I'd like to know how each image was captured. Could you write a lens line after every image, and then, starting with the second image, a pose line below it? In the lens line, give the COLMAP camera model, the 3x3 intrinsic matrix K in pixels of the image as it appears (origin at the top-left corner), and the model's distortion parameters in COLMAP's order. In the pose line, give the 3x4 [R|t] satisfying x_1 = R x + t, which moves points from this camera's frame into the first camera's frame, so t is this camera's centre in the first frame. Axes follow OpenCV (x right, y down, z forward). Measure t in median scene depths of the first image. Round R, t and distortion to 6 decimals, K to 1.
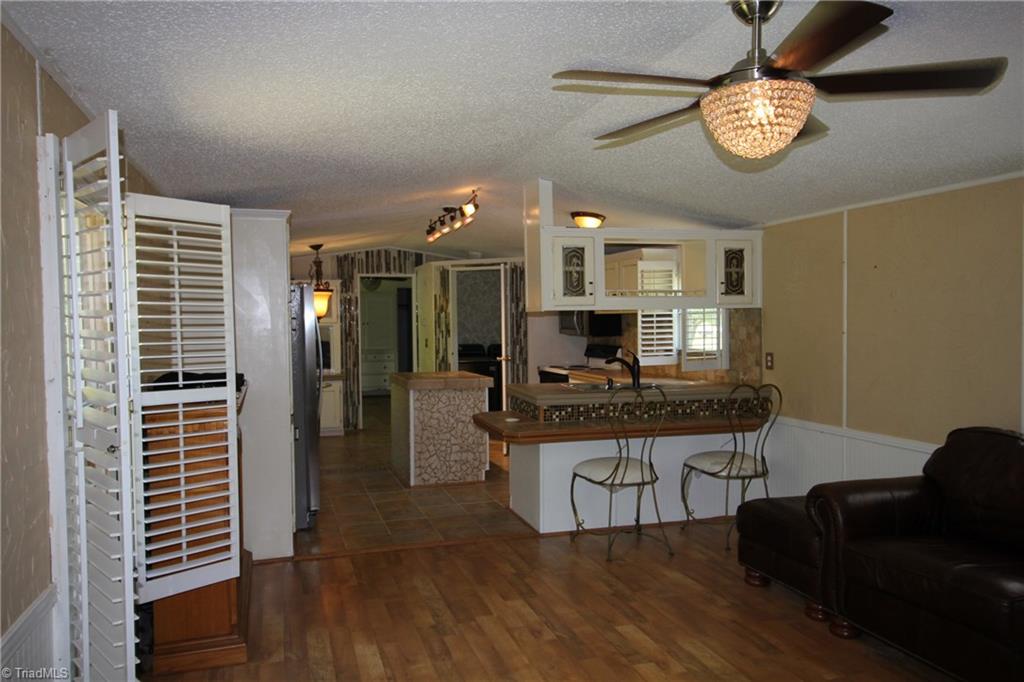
lens RADIAL K [[709.4, 0, 523.2], [0, 709.4, 339.8], [0, 0, 1]] dist [-0.004241, -0.002572]
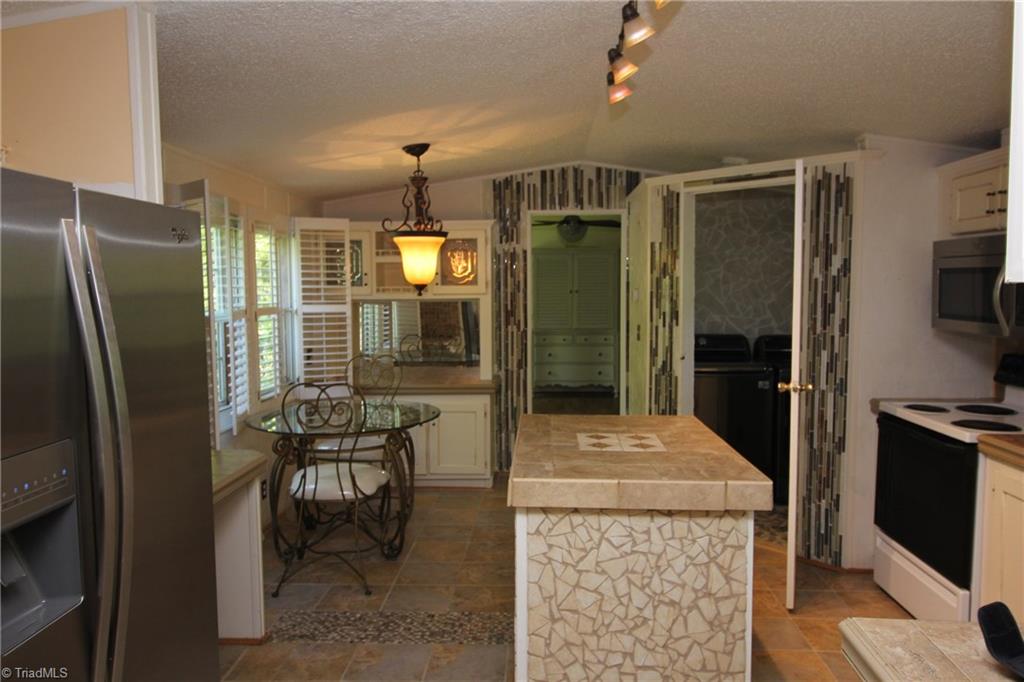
lens RADIAL K [[709.4, 0, 523.2], [0, 709.4, 339.8], [0, 0, 1]] dist [-0.004241, -0.002572]
pose [[0.934510, 0.035180, -0.354194, -0.026387], [-0.016853, 0.998361, 0.054695, -0.019463], [0.355538, -0.045143, 0.933571, 0.481110]]
